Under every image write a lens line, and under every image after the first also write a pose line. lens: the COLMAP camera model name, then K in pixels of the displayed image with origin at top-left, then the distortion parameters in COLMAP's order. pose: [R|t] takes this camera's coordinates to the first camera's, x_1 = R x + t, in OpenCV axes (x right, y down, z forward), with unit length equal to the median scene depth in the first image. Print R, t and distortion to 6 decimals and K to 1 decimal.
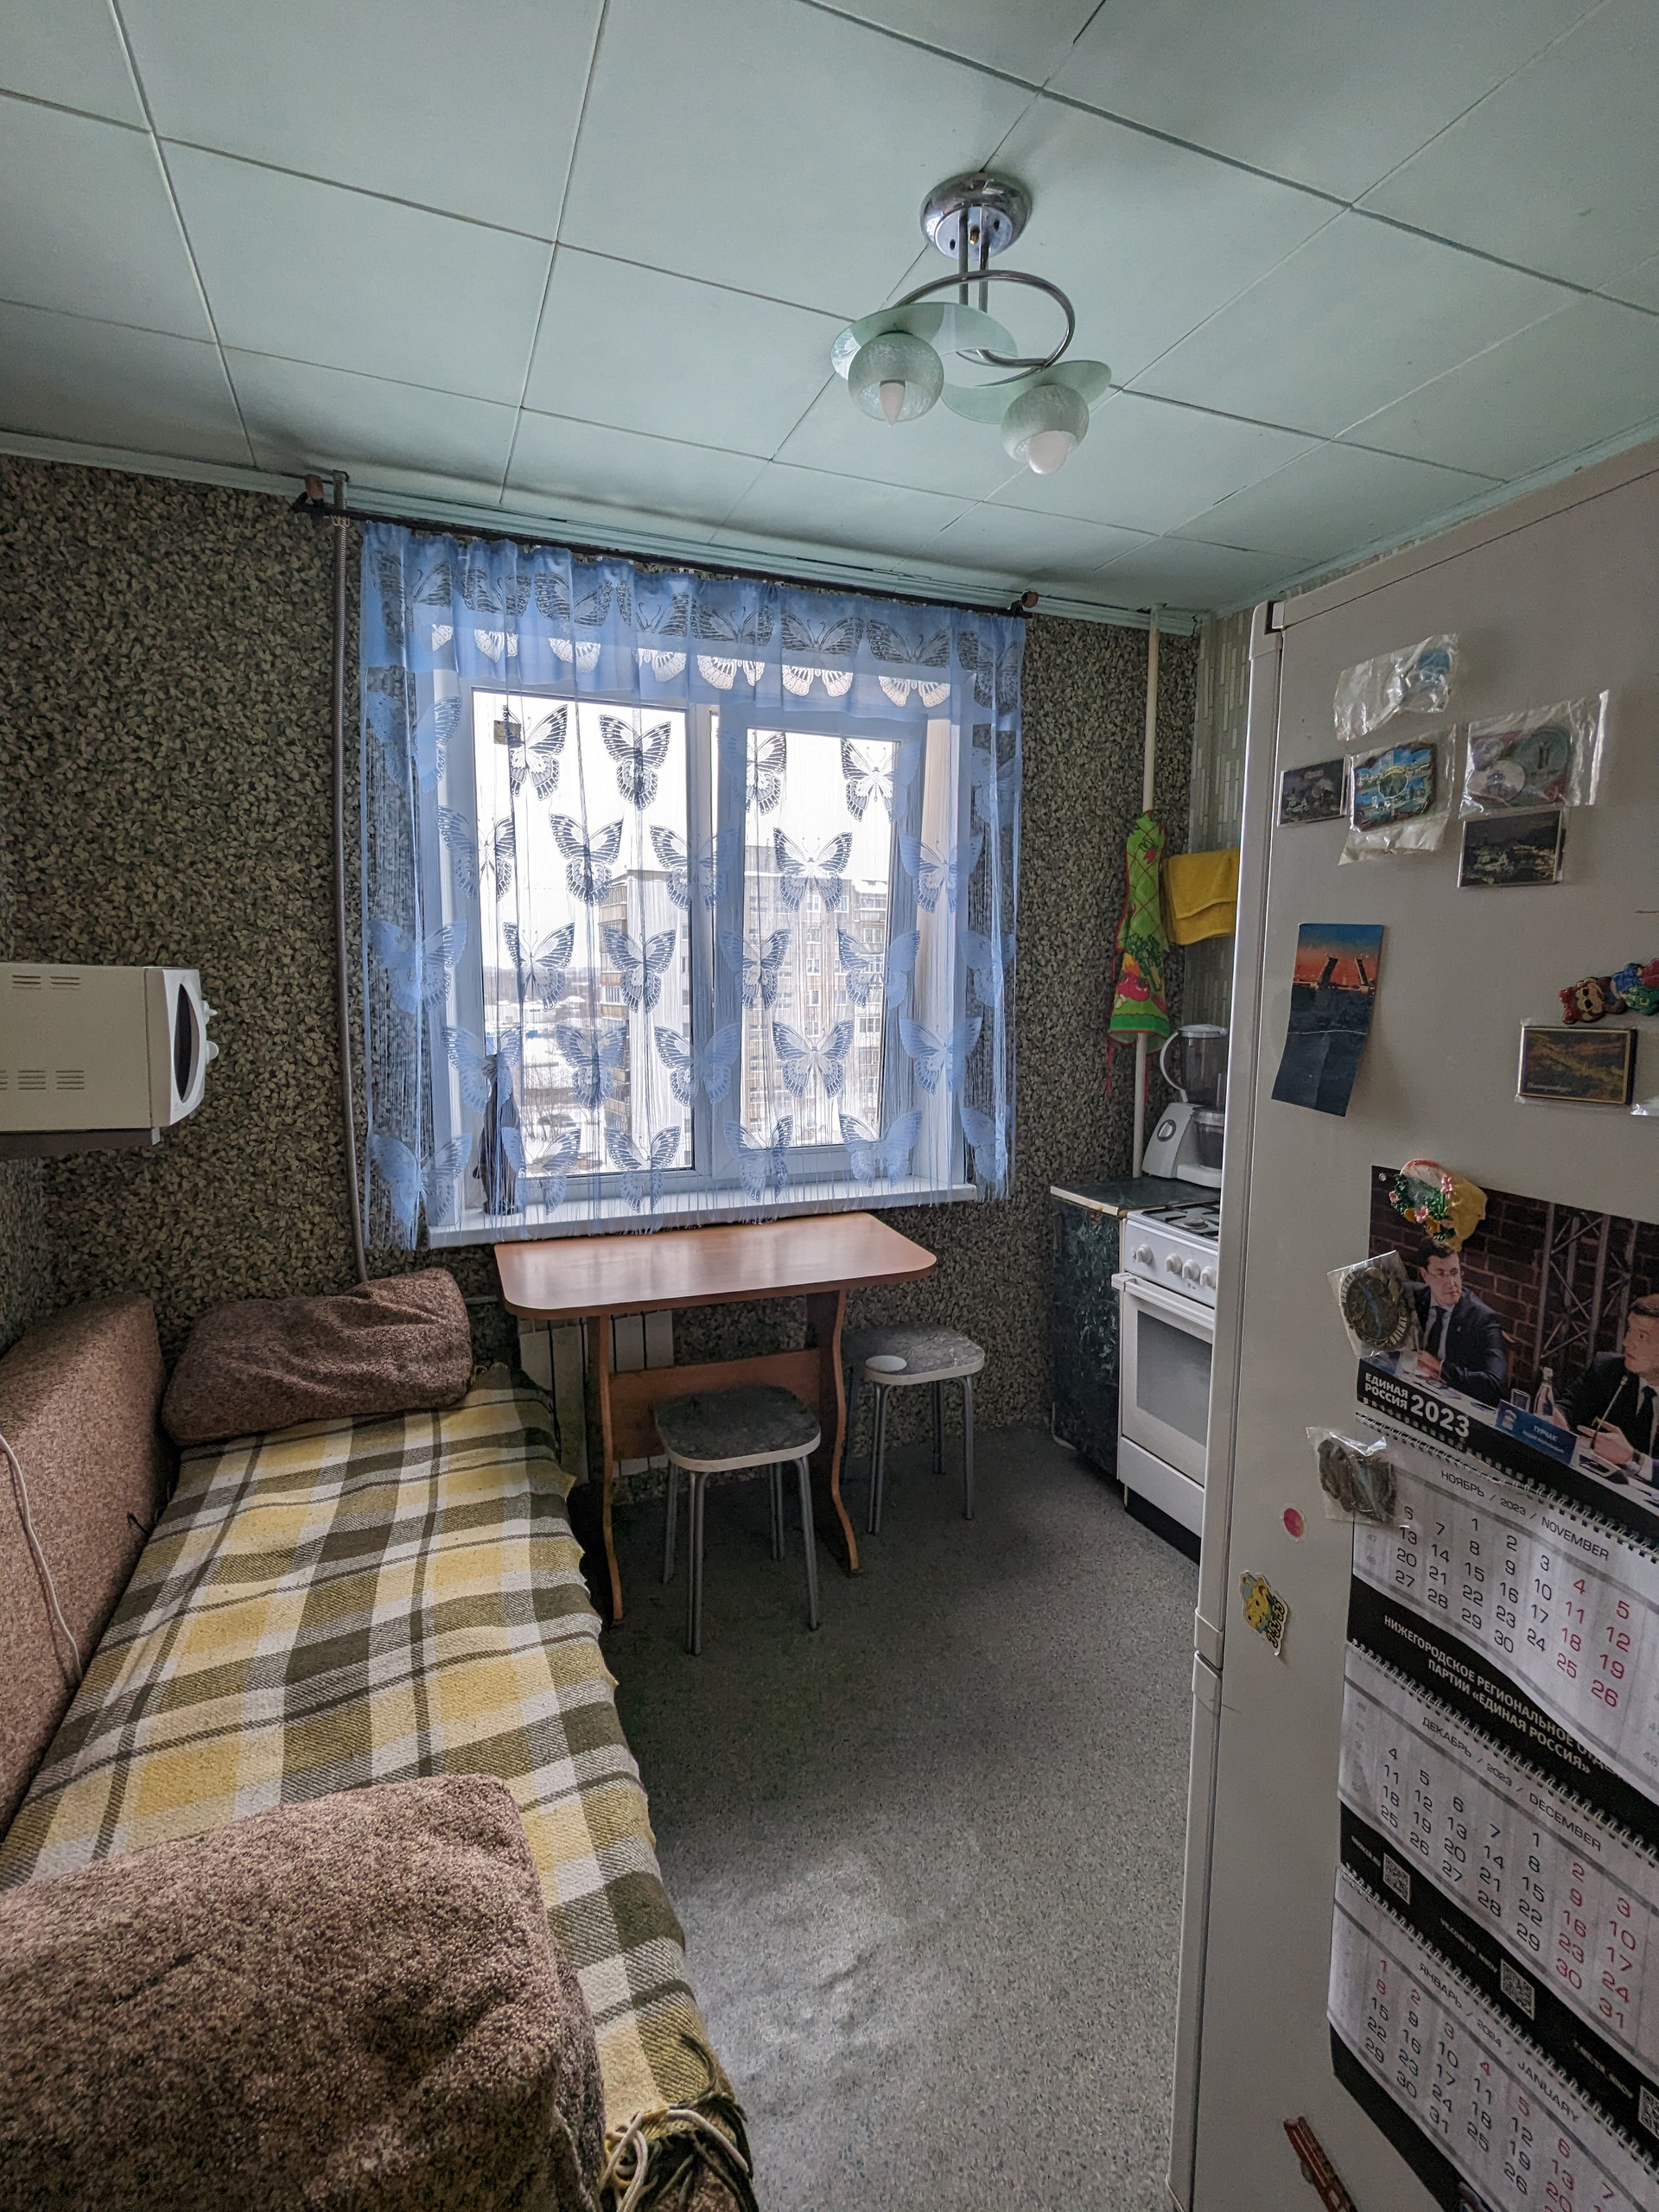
lens RADIAL K [[1024.0, 0, 829.5], [0, 1024.0, 1106.0], [0, 0, 1]] dist [-0.000655, 0.000500]
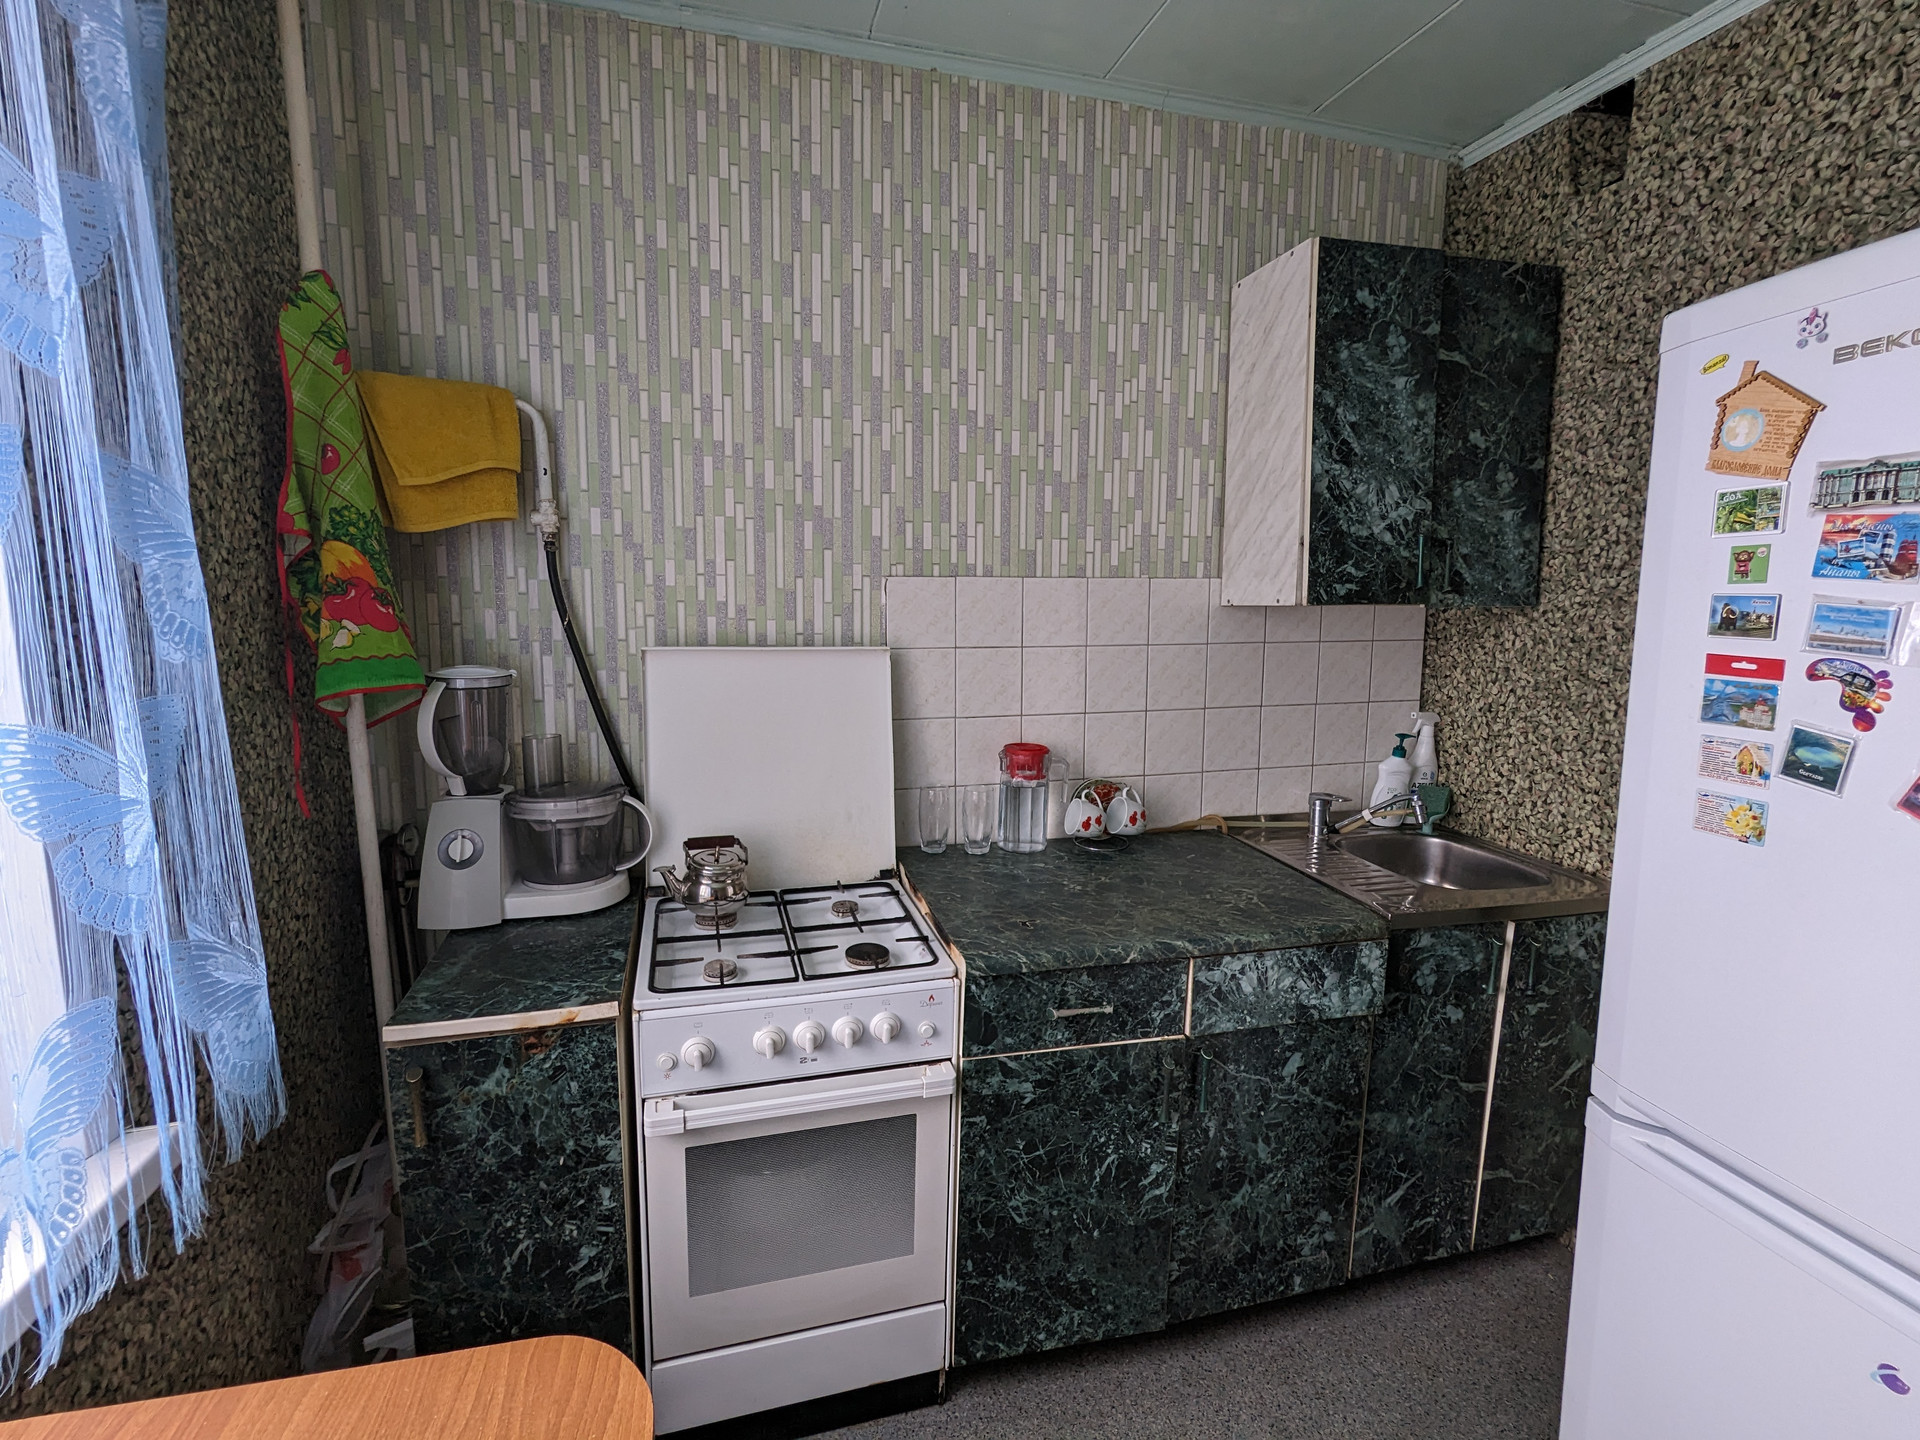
lens RADIAL K [[888.8, 0, 960.0], [0, 888.8, 720.0], [0, 0, 1]] dist [-0.000655, 0.000500]
pose [[0.113161, -0.136490, 0.984157, -0.170585], [0.119787, 0.985169, 0.122857, -0.099719], [-0.986329, 0.103986, 0.127832, 0.824377]]
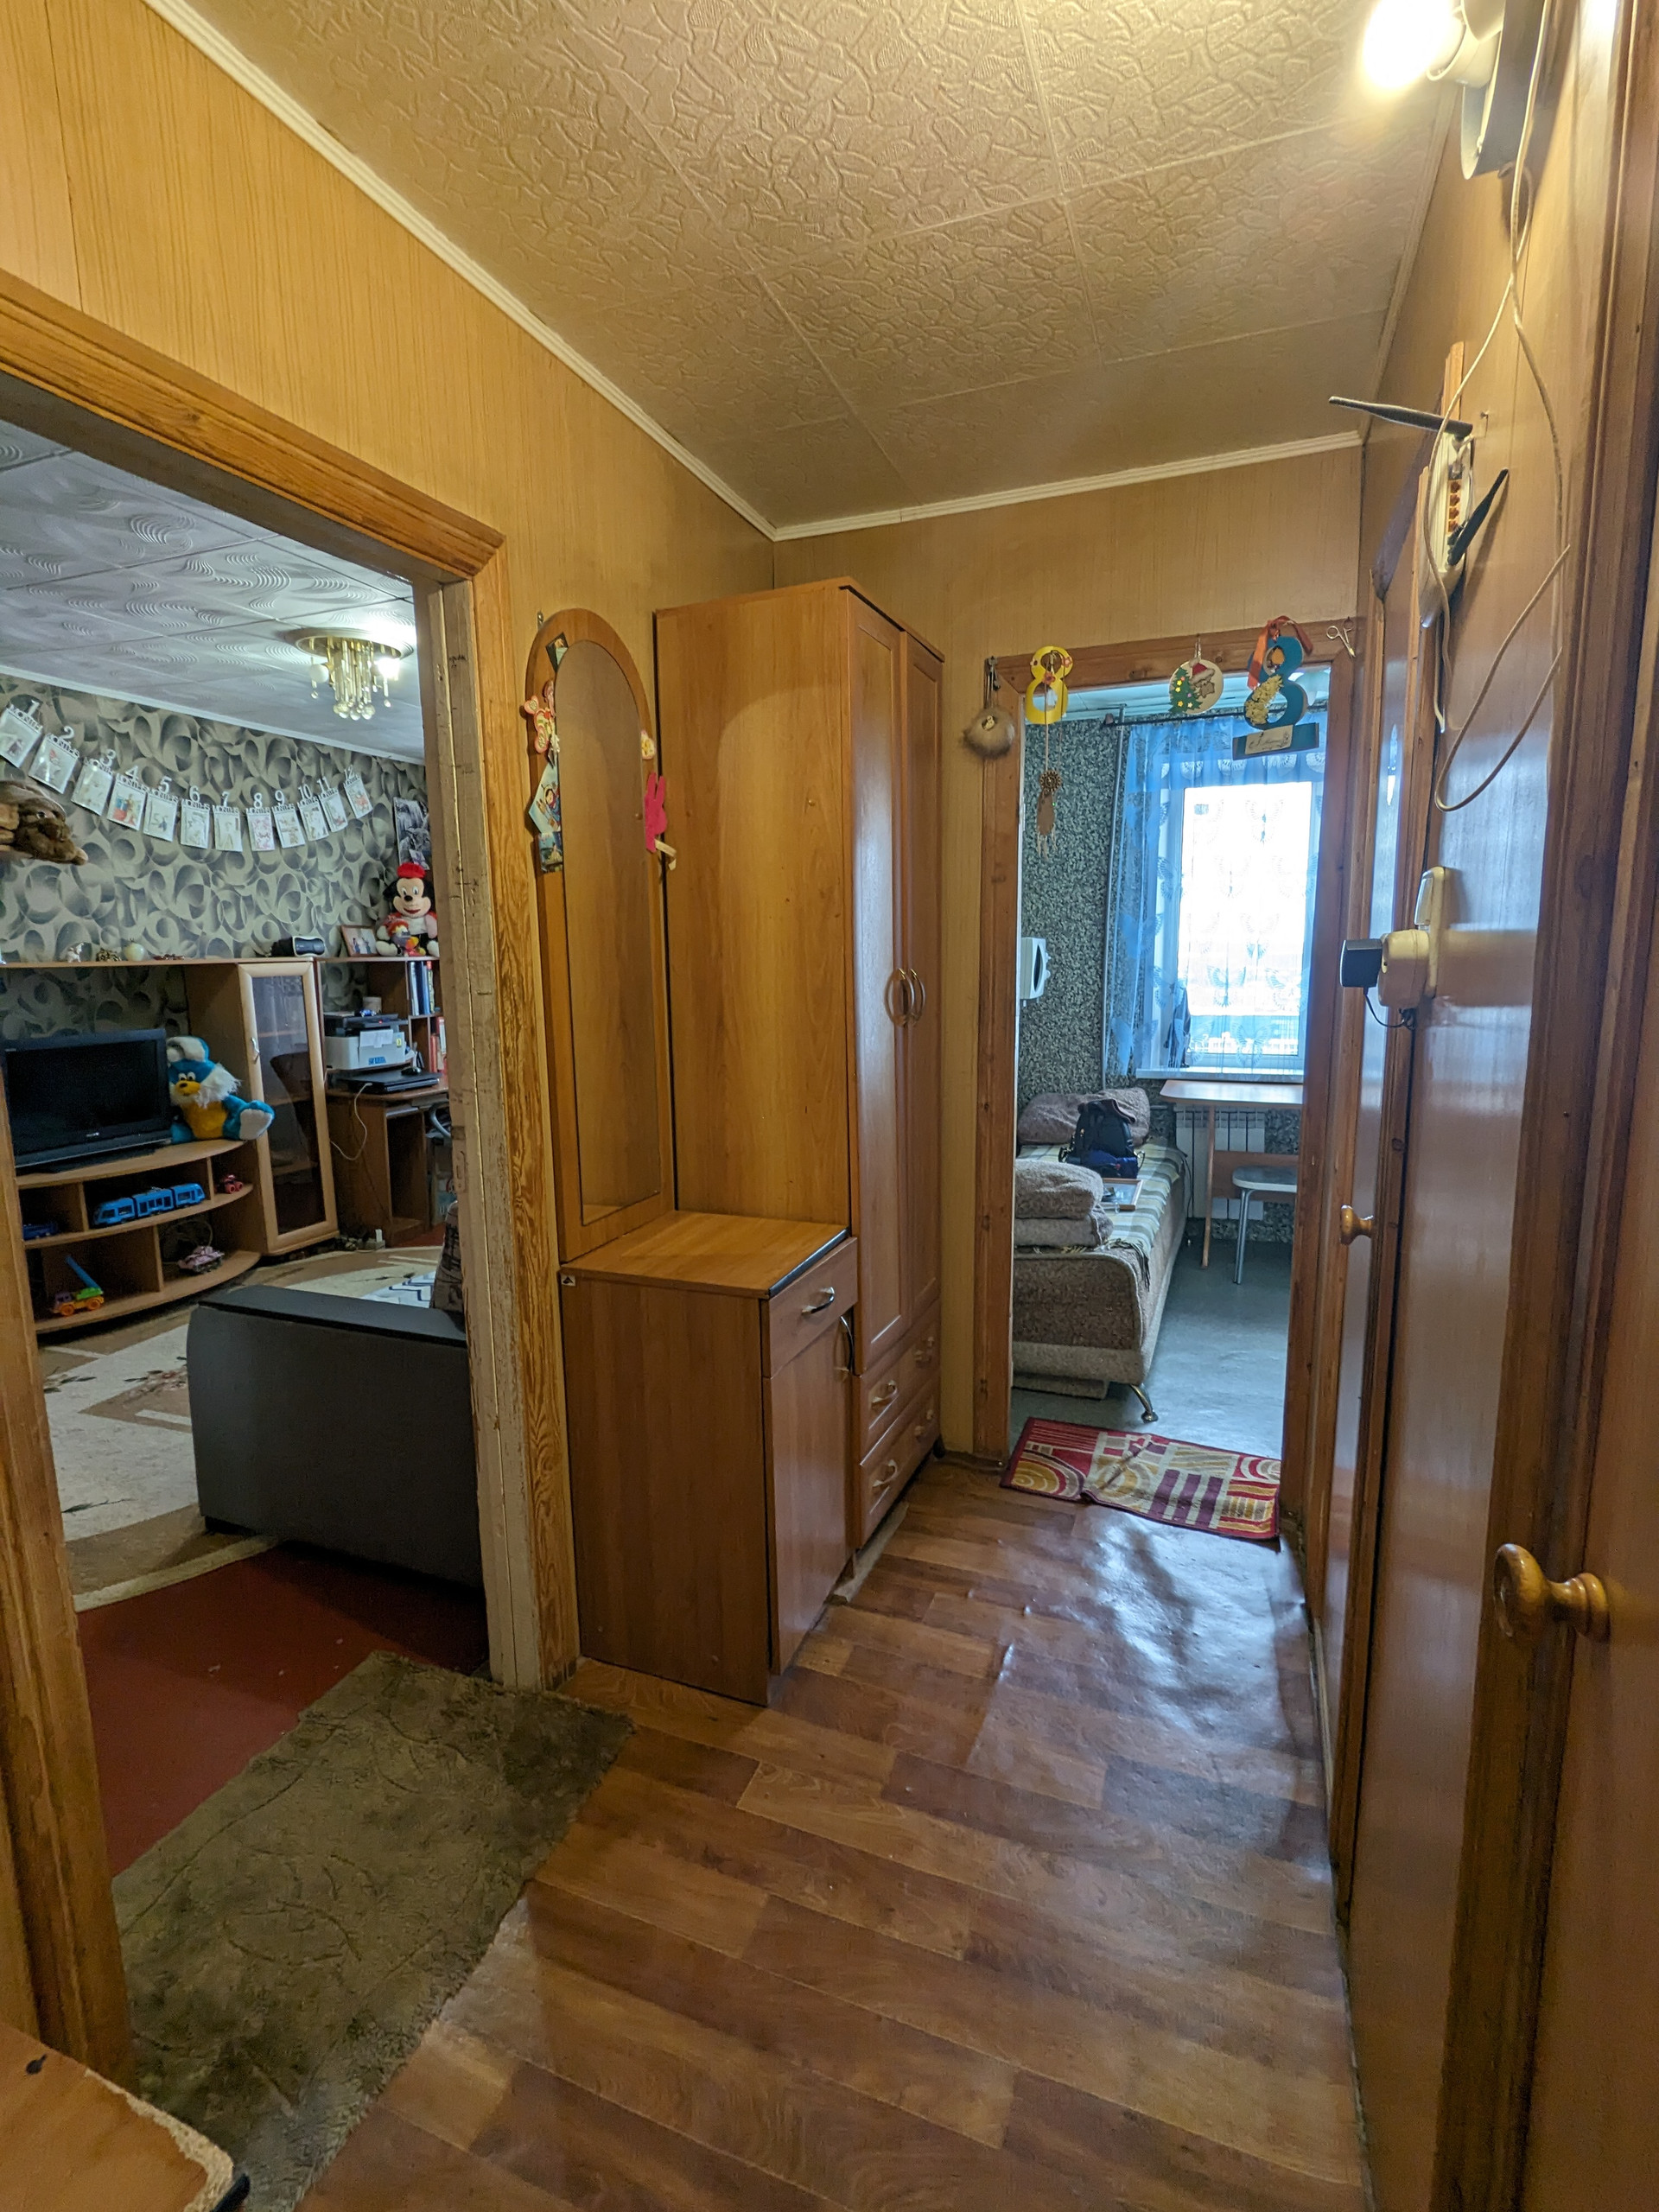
lens RADIAL K [[1024.0, 0, 829.5], [0, 1024.0, 1106.0], [0, 0, 1]] dist [-0.000655, 0.000500]
pose [[0.726350, 0.092300, -0.681100, 0.553739], [-0.066404, 0.995730, 0.064122, 0.107764], [0.684110, -0.001347, 0.729377, -0.886129]]
